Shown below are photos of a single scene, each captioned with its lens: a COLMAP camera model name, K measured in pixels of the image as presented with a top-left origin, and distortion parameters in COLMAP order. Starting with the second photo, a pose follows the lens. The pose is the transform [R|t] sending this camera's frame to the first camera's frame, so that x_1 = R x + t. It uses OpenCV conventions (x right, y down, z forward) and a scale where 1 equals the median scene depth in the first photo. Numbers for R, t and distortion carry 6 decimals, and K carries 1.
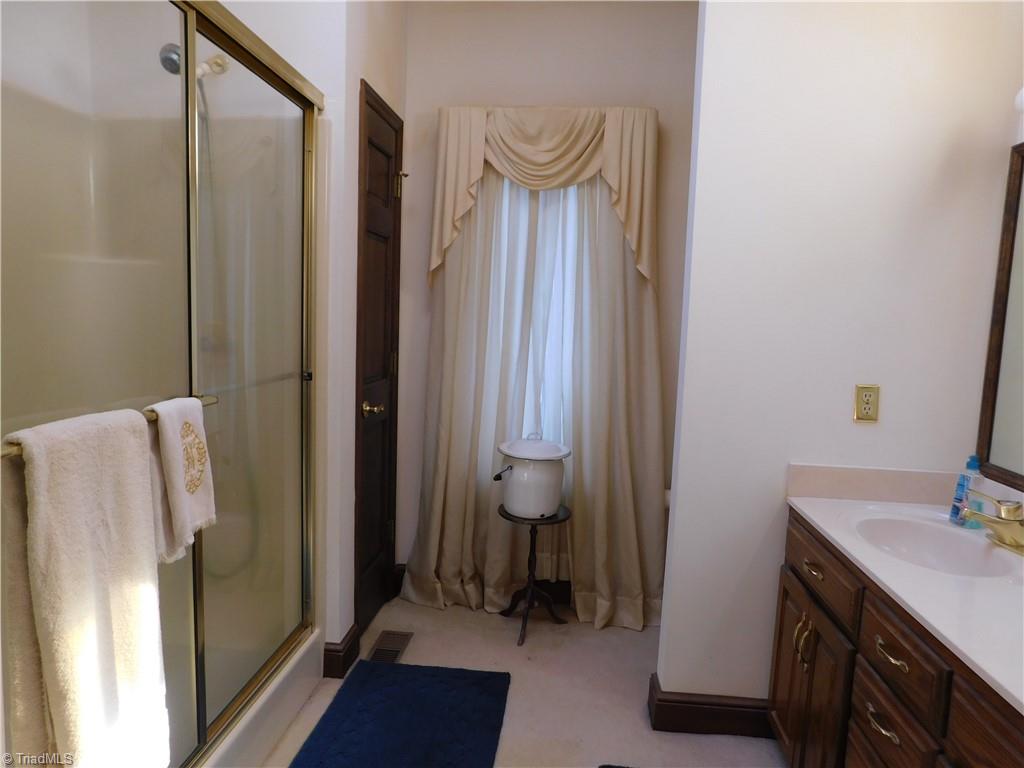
lens RADIAL K [[667.3, 0, 512.0], [0, 667.3, 384.0], [0, 0, 1]] dist [-0.067619, 0.051757]
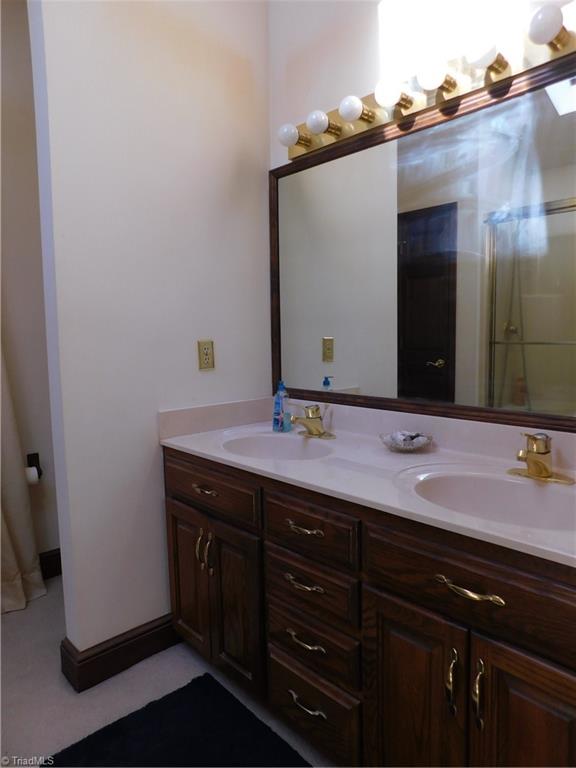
lens RADIAL K [[500.5, 0, 288.0], [0, 500.5, 384.0], [0, 0, 1]] dist [-0.067619, 0.051757]
pose [[0.657955, -0.125575, 0.742513, -0.090187], [0.123404, 0.990649, 0.058189, 0.053743], [-0.742877, 0.053343, 0.667299, 0.260521]]
